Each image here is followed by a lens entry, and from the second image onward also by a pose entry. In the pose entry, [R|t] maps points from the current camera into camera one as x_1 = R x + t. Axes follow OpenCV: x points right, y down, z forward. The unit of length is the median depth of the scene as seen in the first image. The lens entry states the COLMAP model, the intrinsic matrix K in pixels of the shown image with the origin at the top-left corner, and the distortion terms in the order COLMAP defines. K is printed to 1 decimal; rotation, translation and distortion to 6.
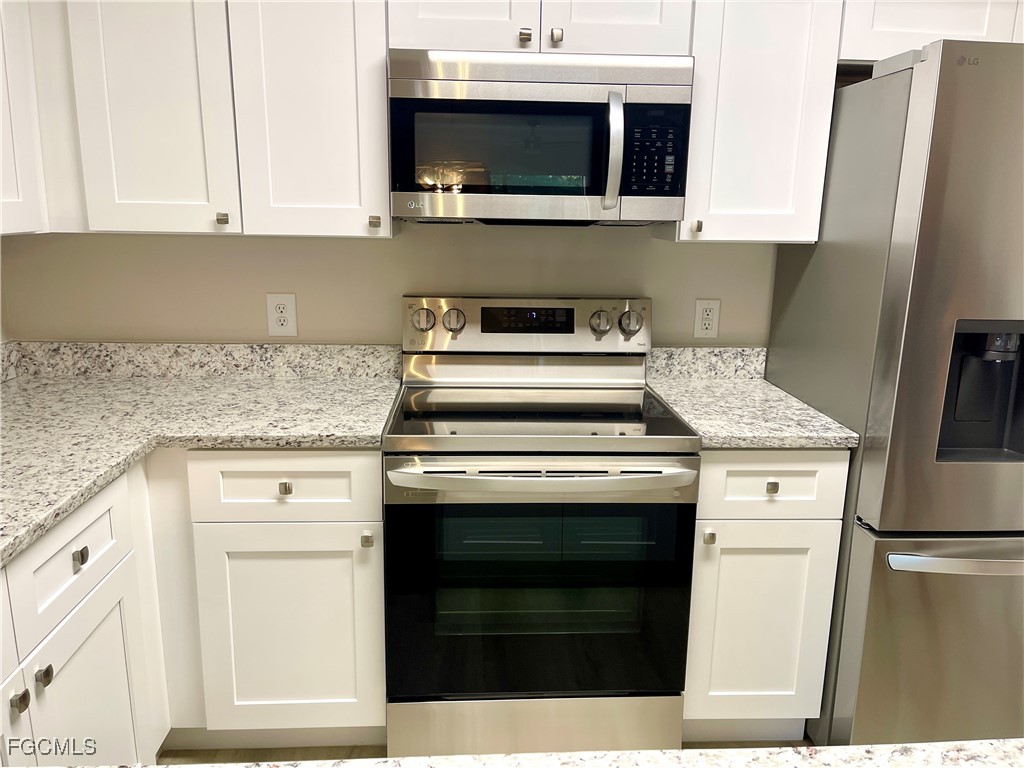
lens RADIAL K [[765.9, 0, 518.5], [0, 765.9, 387.6], [0, 0, 1]] dist [0.092179, -0.120305]
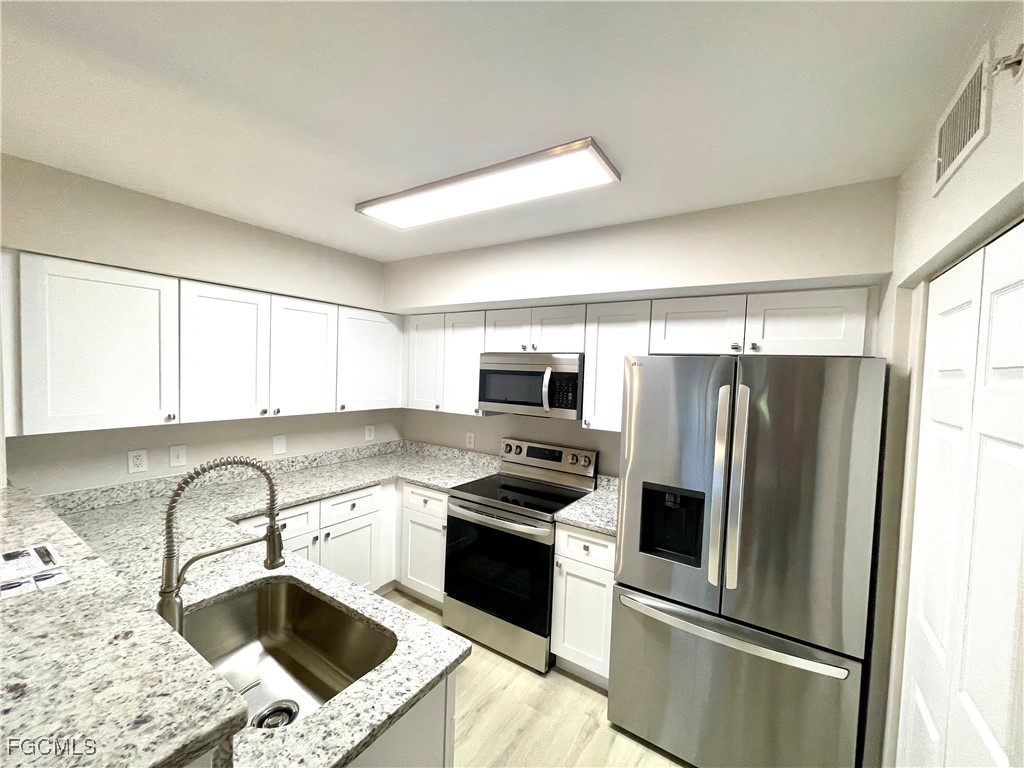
lens RADIAL K [[410.9, 0, 509.2], [0, 410.9, 387.7], [0, 0, 1]] dist [-0.000324, -0.000148]
pose [[0.799345, 0.036118, -0.599786, 0.796958], [-0.156637, 0.976204, -0.149966, -0.096077], [0.580097, 0.213823, 0.785981, -0.105079]]
